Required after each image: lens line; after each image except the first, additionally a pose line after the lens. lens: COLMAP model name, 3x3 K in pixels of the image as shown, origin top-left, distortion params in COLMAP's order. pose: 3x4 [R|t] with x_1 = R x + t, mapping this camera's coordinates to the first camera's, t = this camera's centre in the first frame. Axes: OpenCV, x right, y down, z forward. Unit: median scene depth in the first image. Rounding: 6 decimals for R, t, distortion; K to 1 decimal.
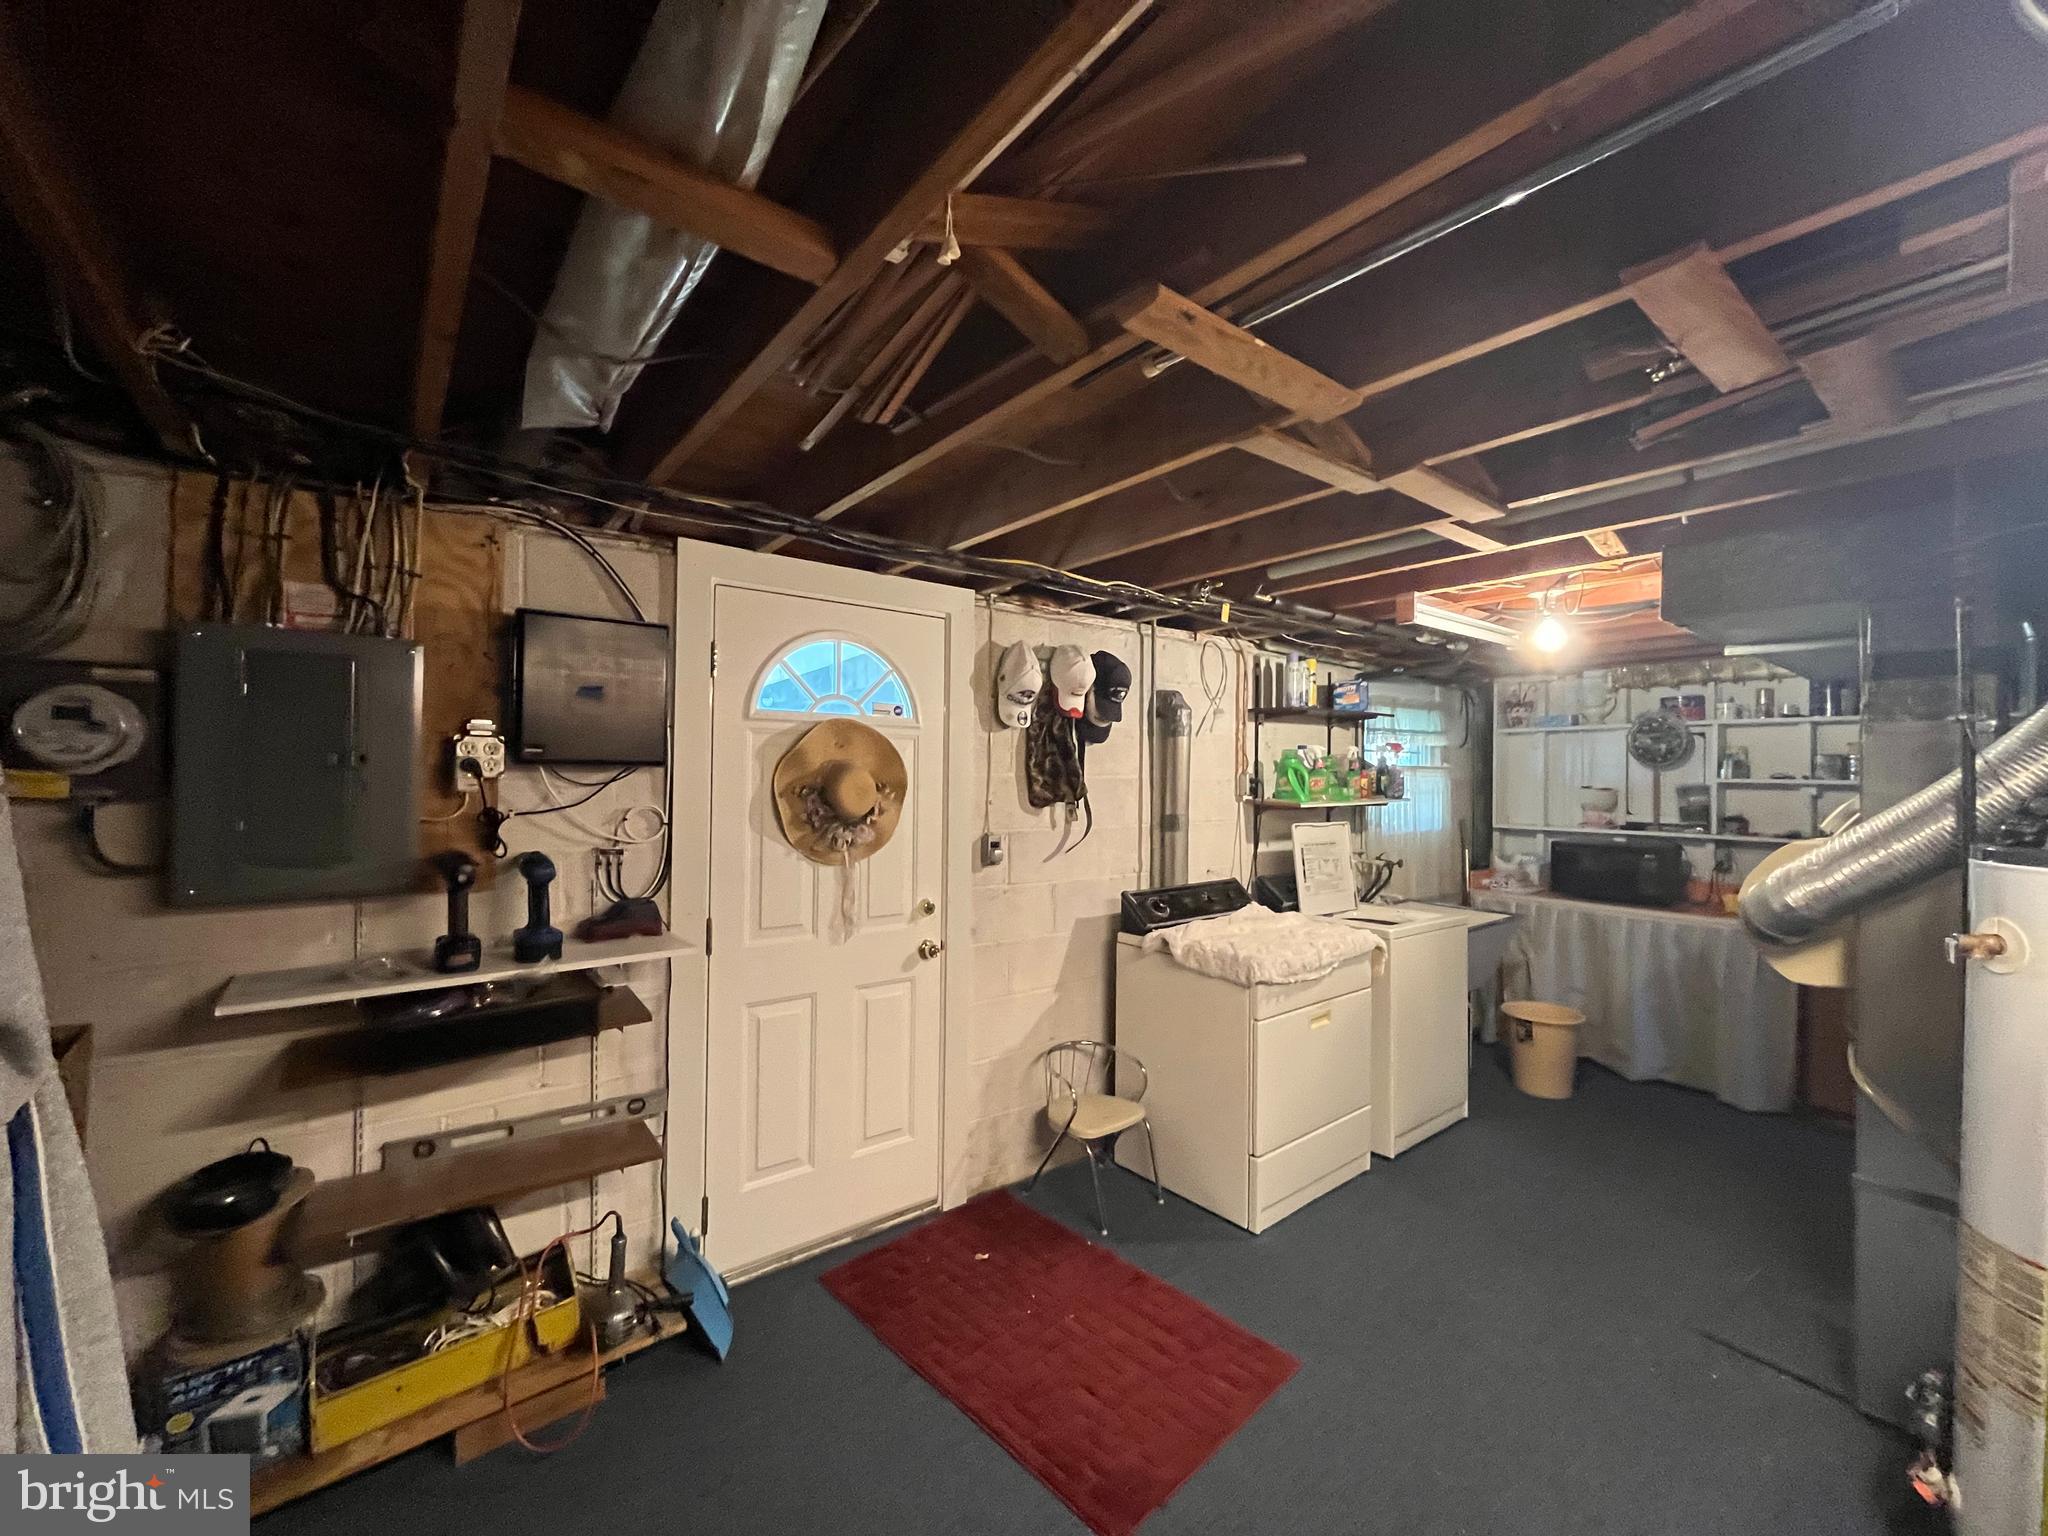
lens RADIAL K [[825.4, 0, 1023.2], [0, 825.4, 764.4], [0, 0, 1]] dist [-0.001327, -0.000257]
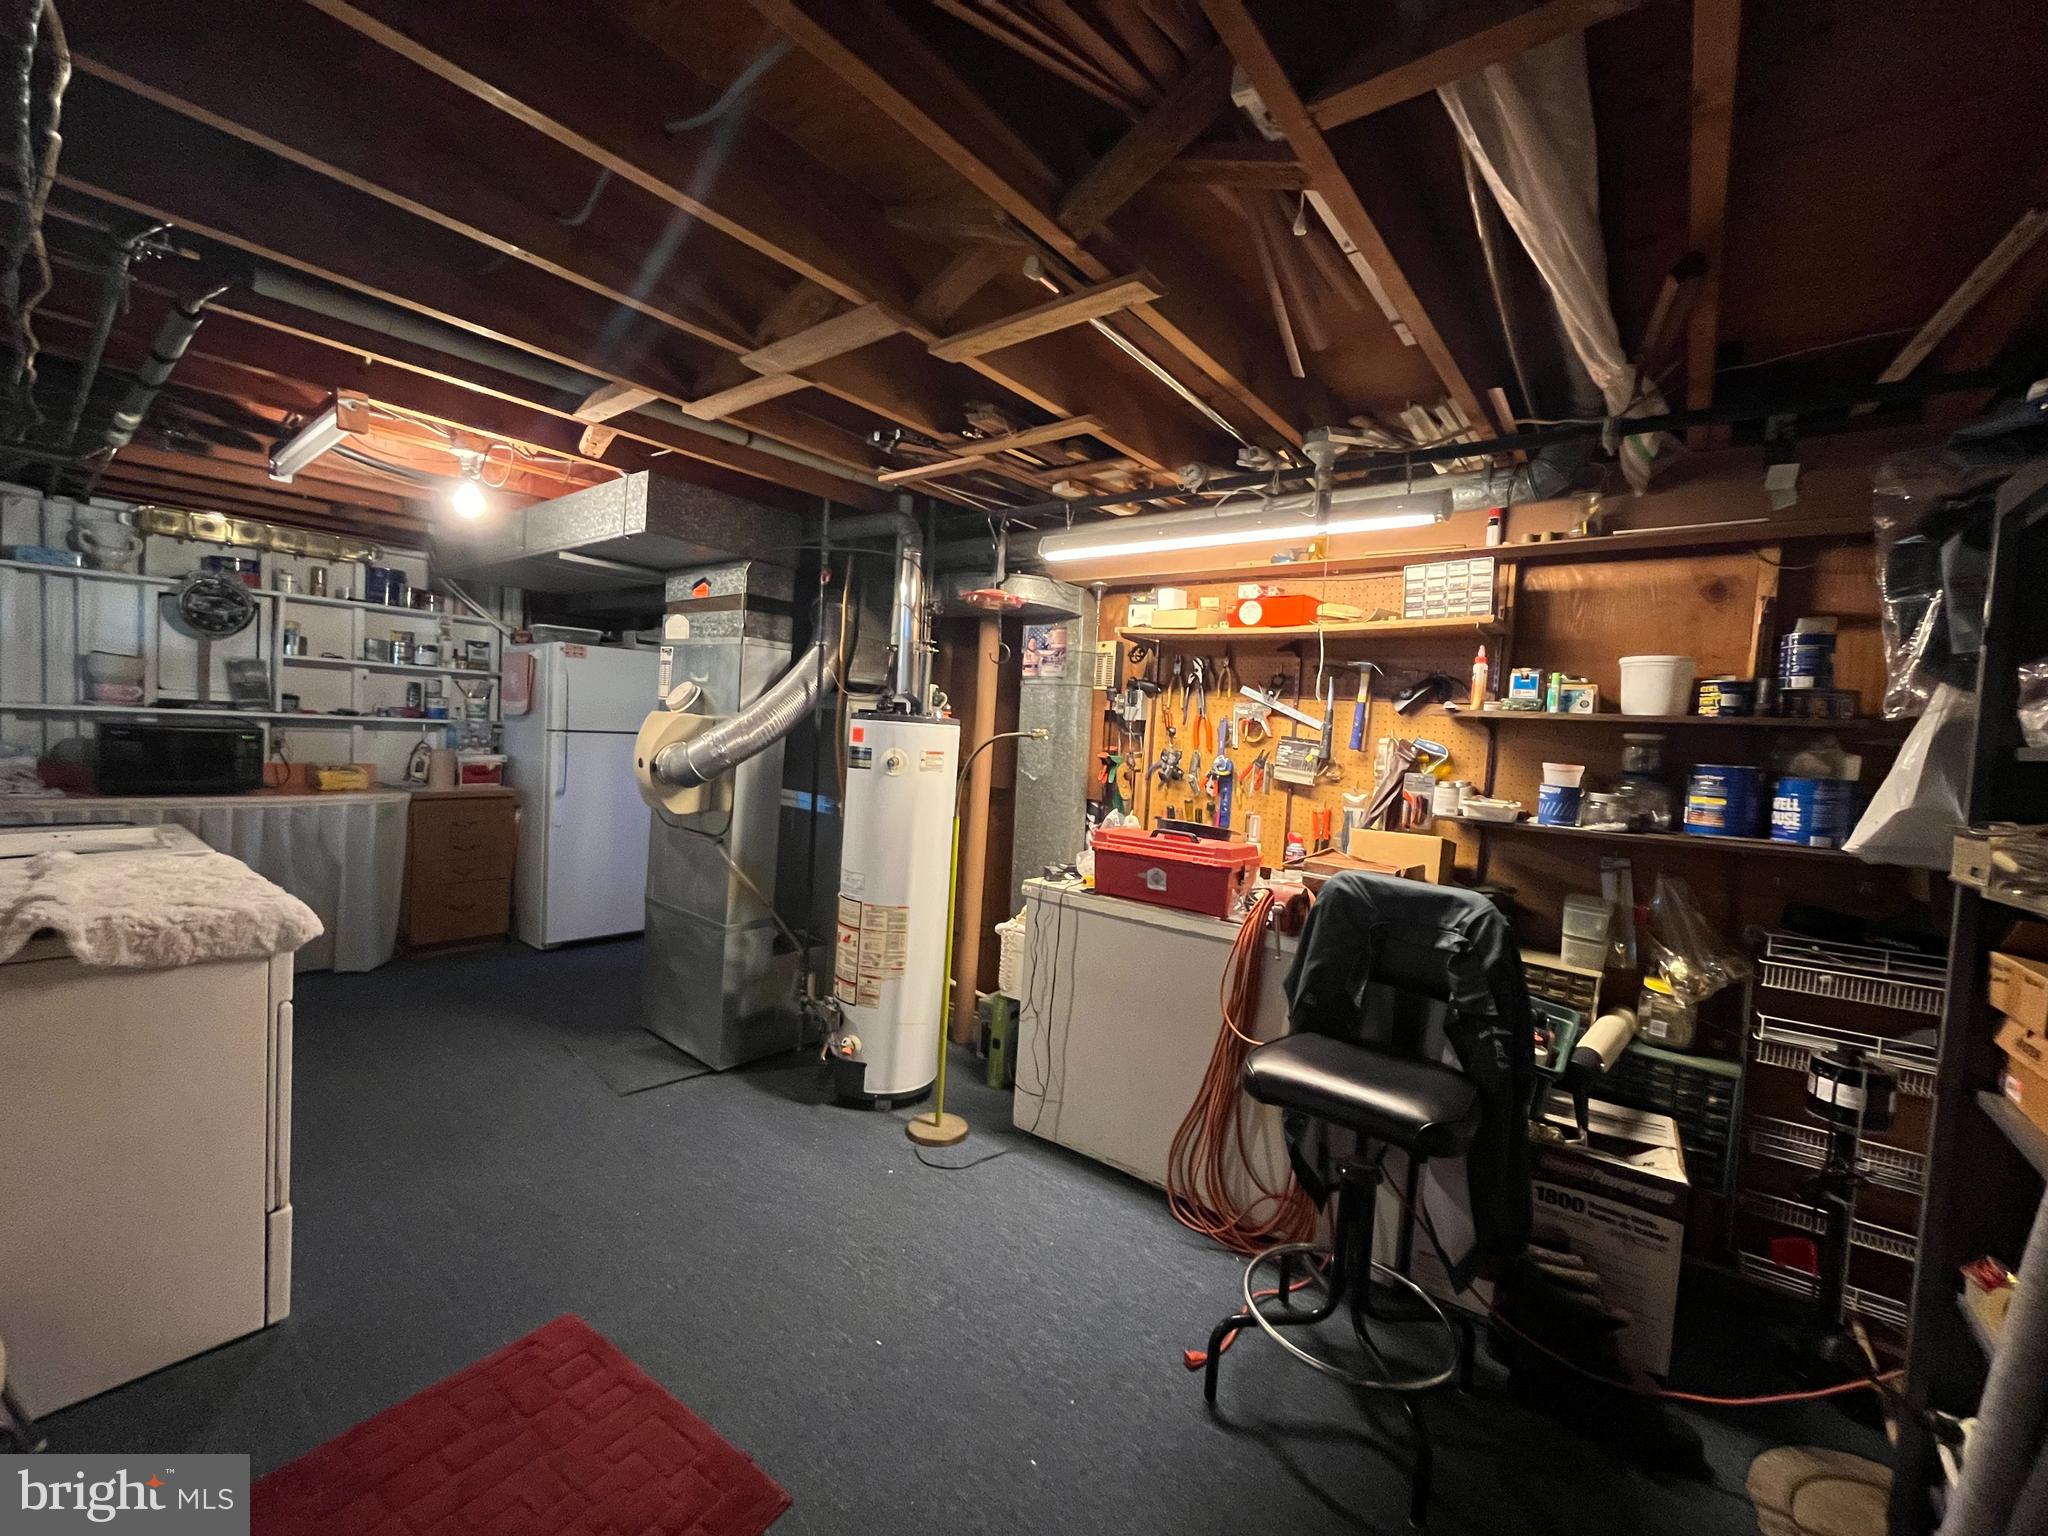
lens RADIAL K [[825.4, 0, 1023.2], [0, 825.4, 764.4], [0, 0, 1]] dist [-0.001327, -0.000257]
pose [[-0.224790, -0.067824, 0.972044, -0.409583], [-0.073276, 0.995927, 0.052545, 0.045150], [-0.971648, -0.059416, -0.228844, 0.543616]]
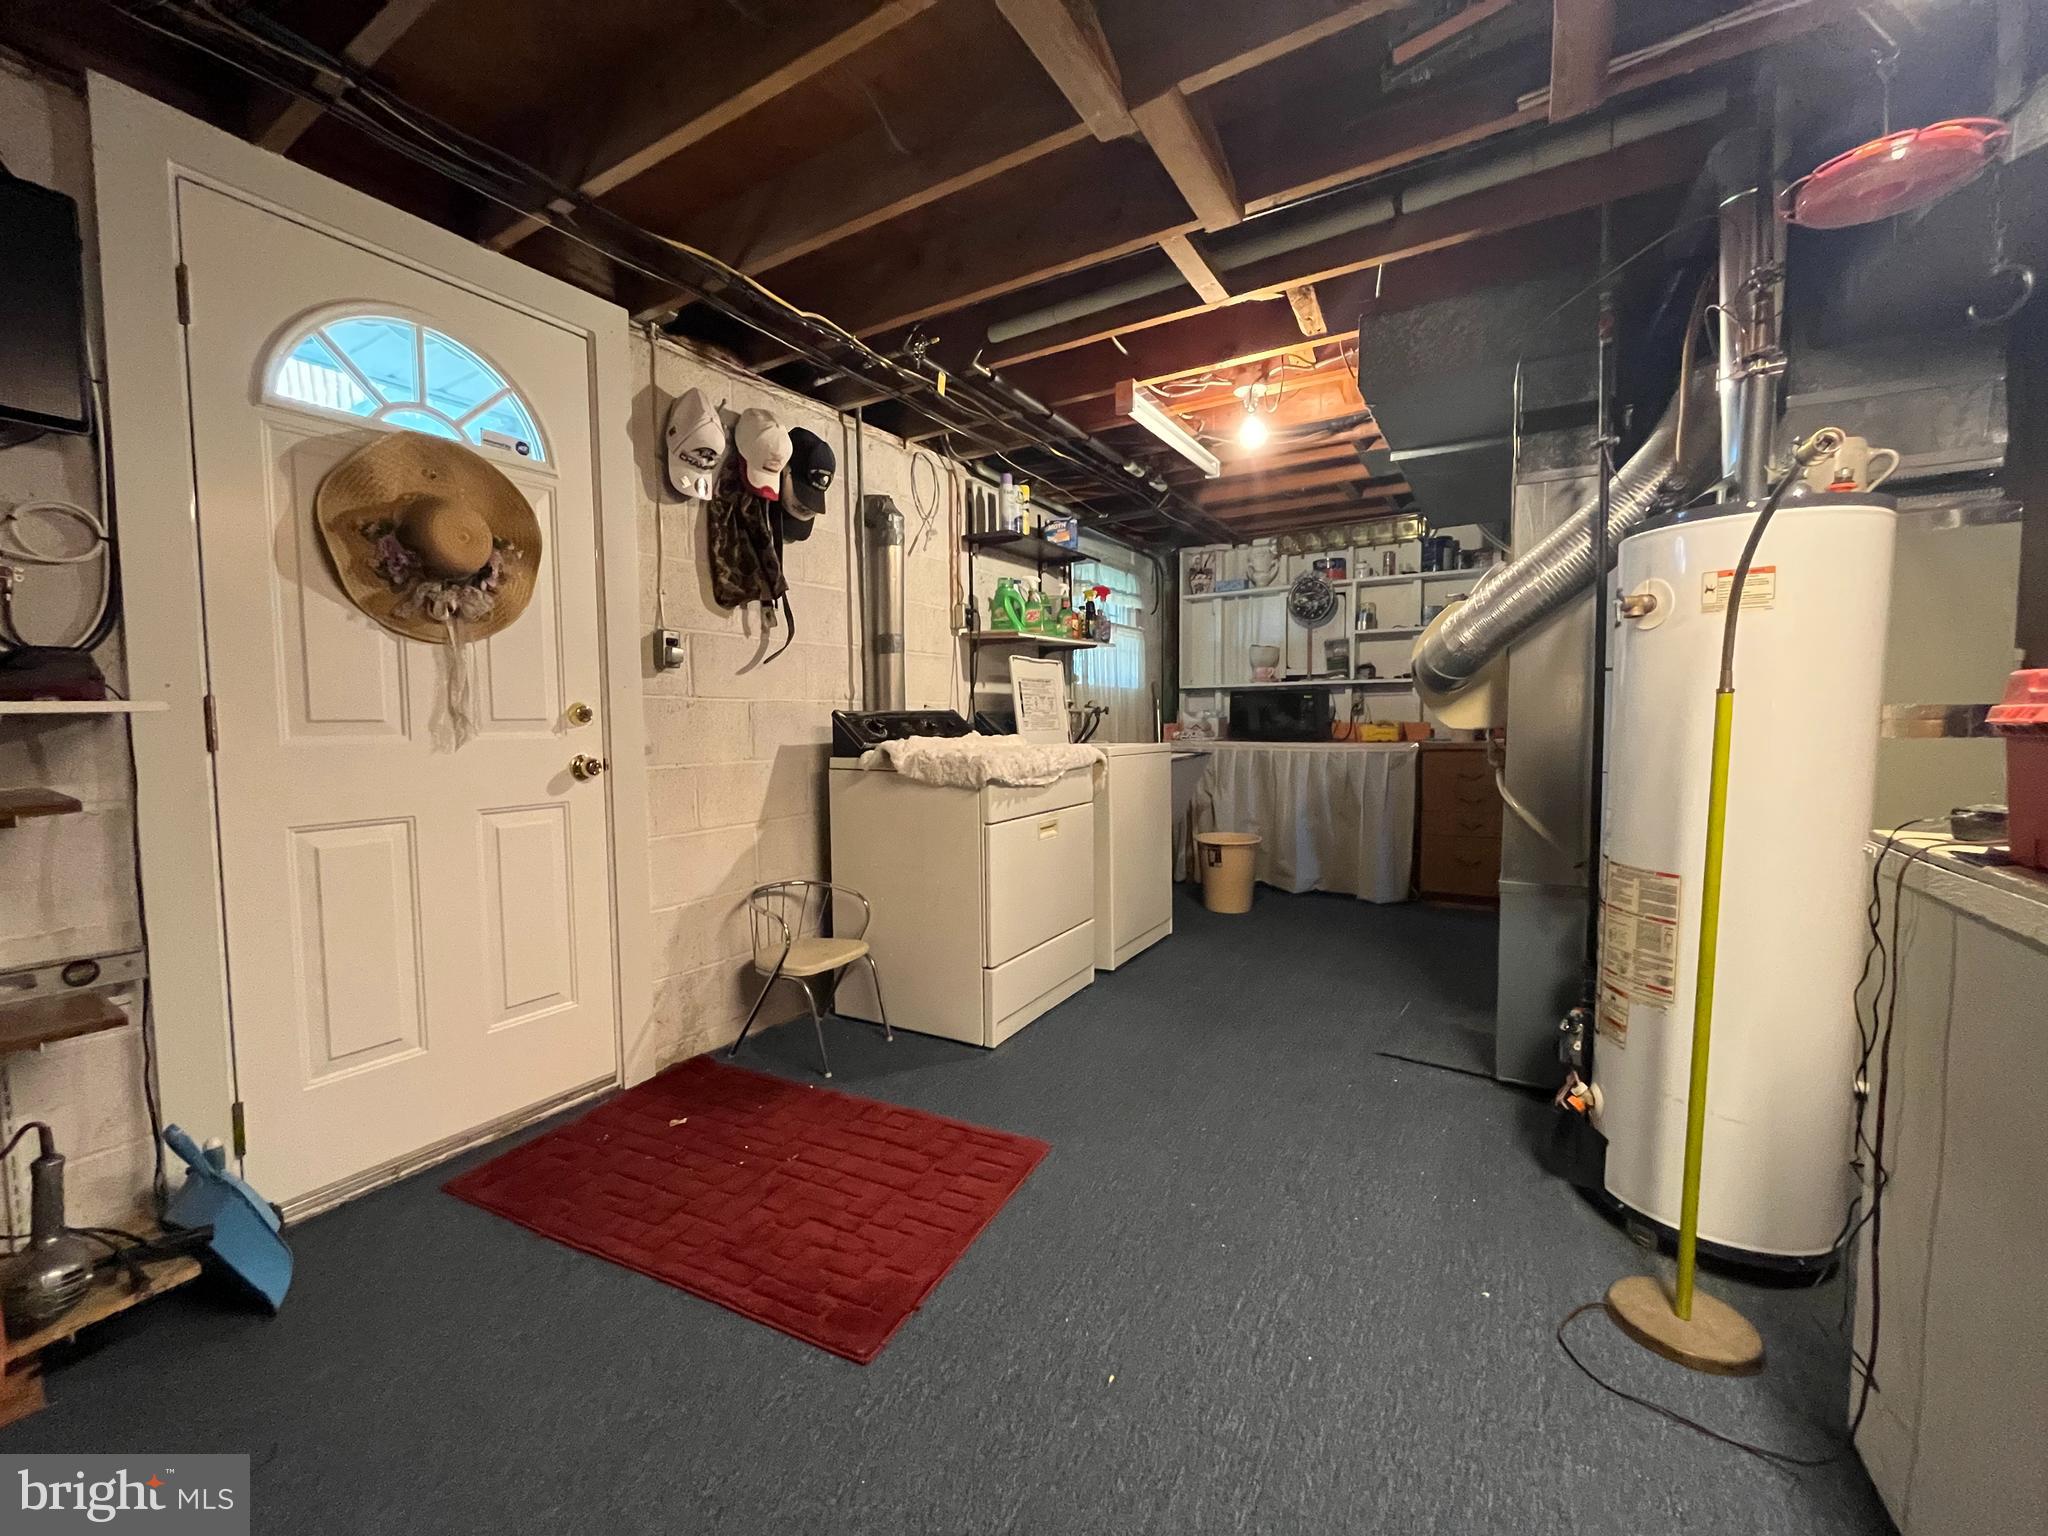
lens RADIAL K [[825.2, 0, 1020.5], [0, 825.2, 765.4], [0, 0, 1]] dist [-0.004363, -0.000128]
pose [[0.935890, -0.042478, 0.349721, -0.002386], [0.017781, 0.997134, 0.073531, 0.160527], [-0.351842, -0.062598, 0.933964, 0.118087]]
